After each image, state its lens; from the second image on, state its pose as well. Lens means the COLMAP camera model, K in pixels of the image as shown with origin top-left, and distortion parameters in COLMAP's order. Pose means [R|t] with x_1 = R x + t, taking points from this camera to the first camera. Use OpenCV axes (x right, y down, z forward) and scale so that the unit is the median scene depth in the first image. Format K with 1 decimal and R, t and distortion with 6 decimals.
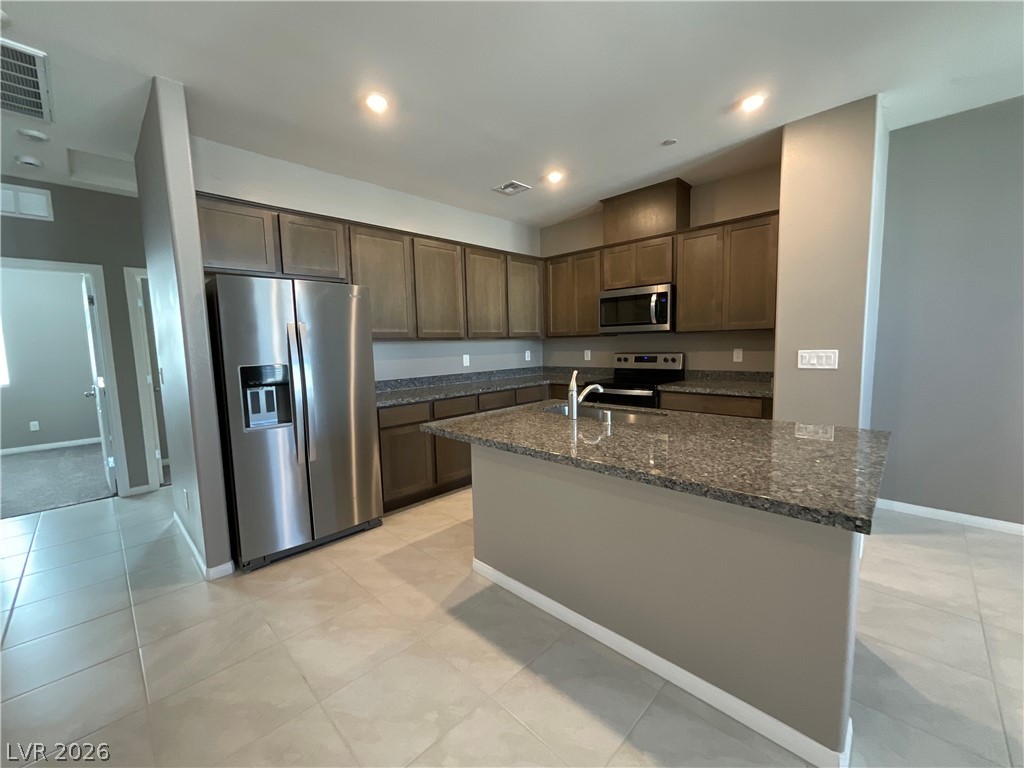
lens RADIAL K [[413.2, 0, 513.9], [0, 413.2, 384.5], [0, 0, 1]] dist [0.001742, 0.000534]
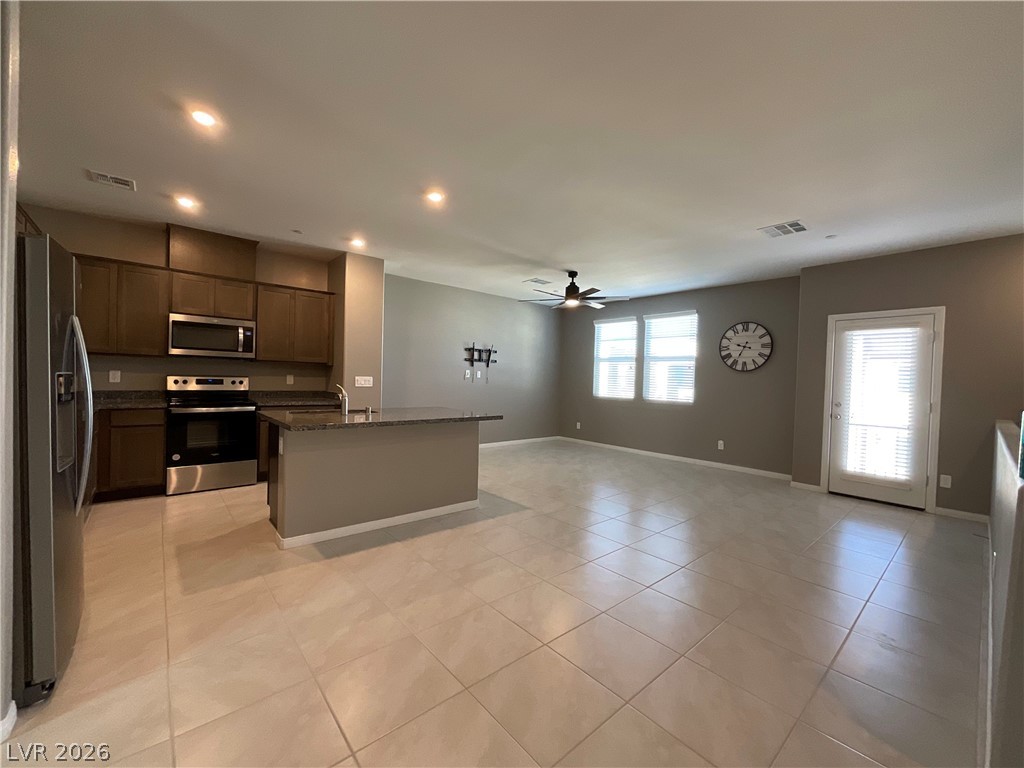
lens RADIAL K [[415.6, 0, 512.0], [0, 415.6, 384.0], [0, 0, 1]] dist [0.001313, 0.000177]
pose [[0.080759, 0.012176, 0.996659, -0.882730], [0.068742, 0.997476, -0.017757, 0.024027], [-0.994360, 0.069947, 0.079718, 0.146534]]
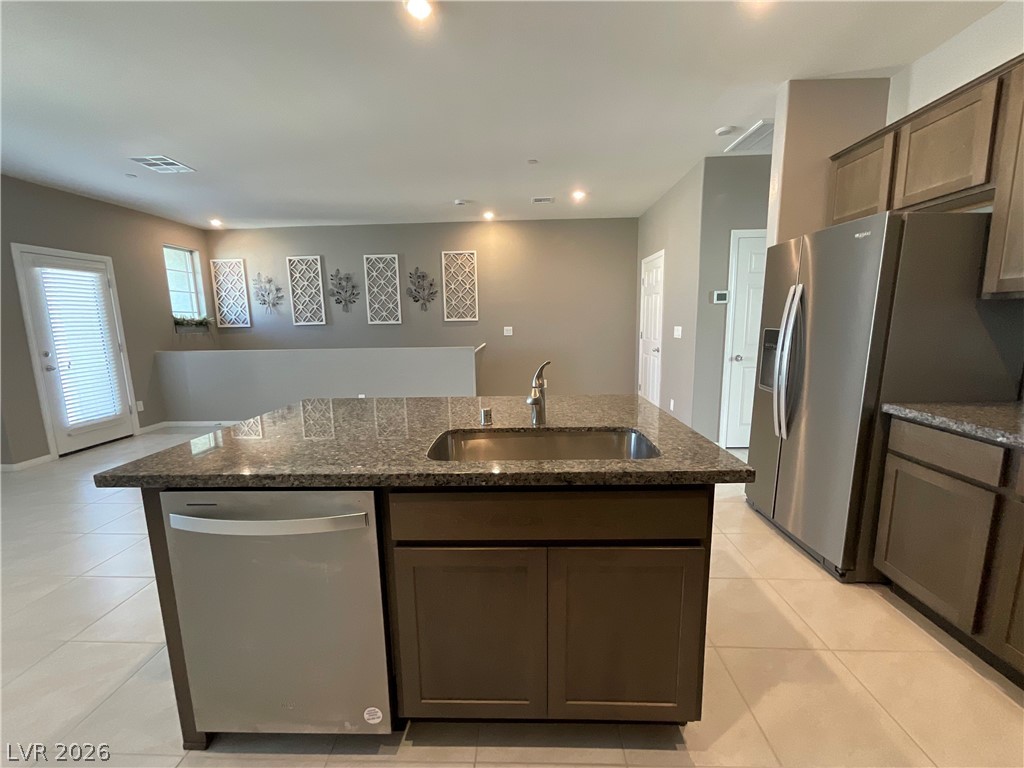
lens RADIAL K [[419.7, 0, 515.4], [0, 419.7, 382.2], [0, 0, 1]] dist [-0.002187, -0.000222]
pose [[-0.734221, 0.140087, -0.664301, 0.416534], [-0.030223, 0.970766, 0.238119, -0.104569], [0.678238, 0.194909, -0.708522, 0.946893]]
